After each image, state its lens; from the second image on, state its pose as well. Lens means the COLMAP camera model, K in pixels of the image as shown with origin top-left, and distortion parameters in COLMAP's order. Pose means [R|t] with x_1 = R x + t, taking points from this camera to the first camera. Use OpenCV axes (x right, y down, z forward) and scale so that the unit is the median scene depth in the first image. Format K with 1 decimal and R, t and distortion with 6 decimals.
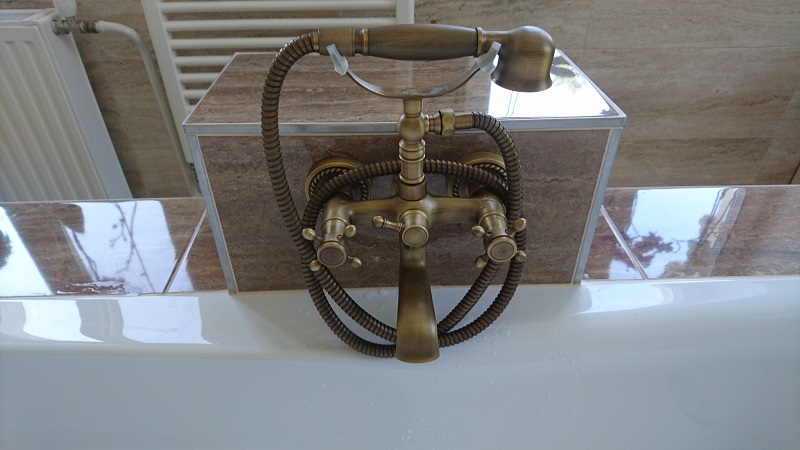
lens RADIAL K [[502.4, 0, 398.5], [0, 502.4, 226.5], [0, 0, 1]] dist [0.071709, -0.100011]
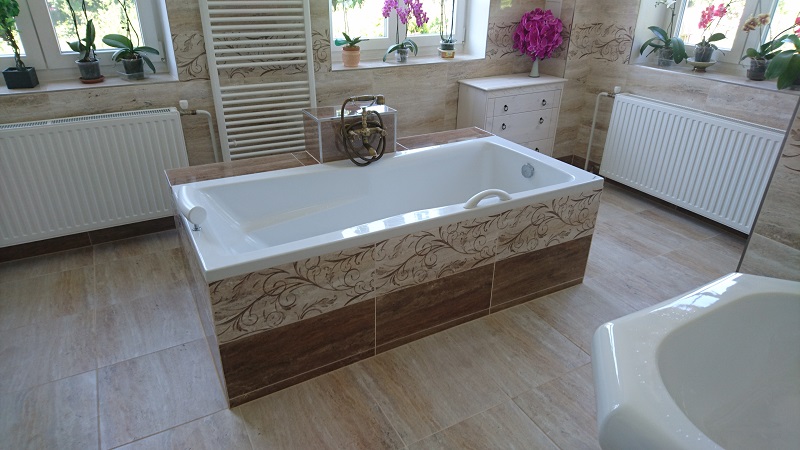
lens RADIAL K [[502.4, 0, 398.5], [0, 502.4, 226.5], [0, 0, 1]] dist [0.071709, -0.100011]
pose [[0.894901, -0.164158, 0.414974, -1.523092], [0.234211, 0.964294, -0.123620, 1.263143], [-0.379864, 0.207819, 0.901396, -2.762394]]
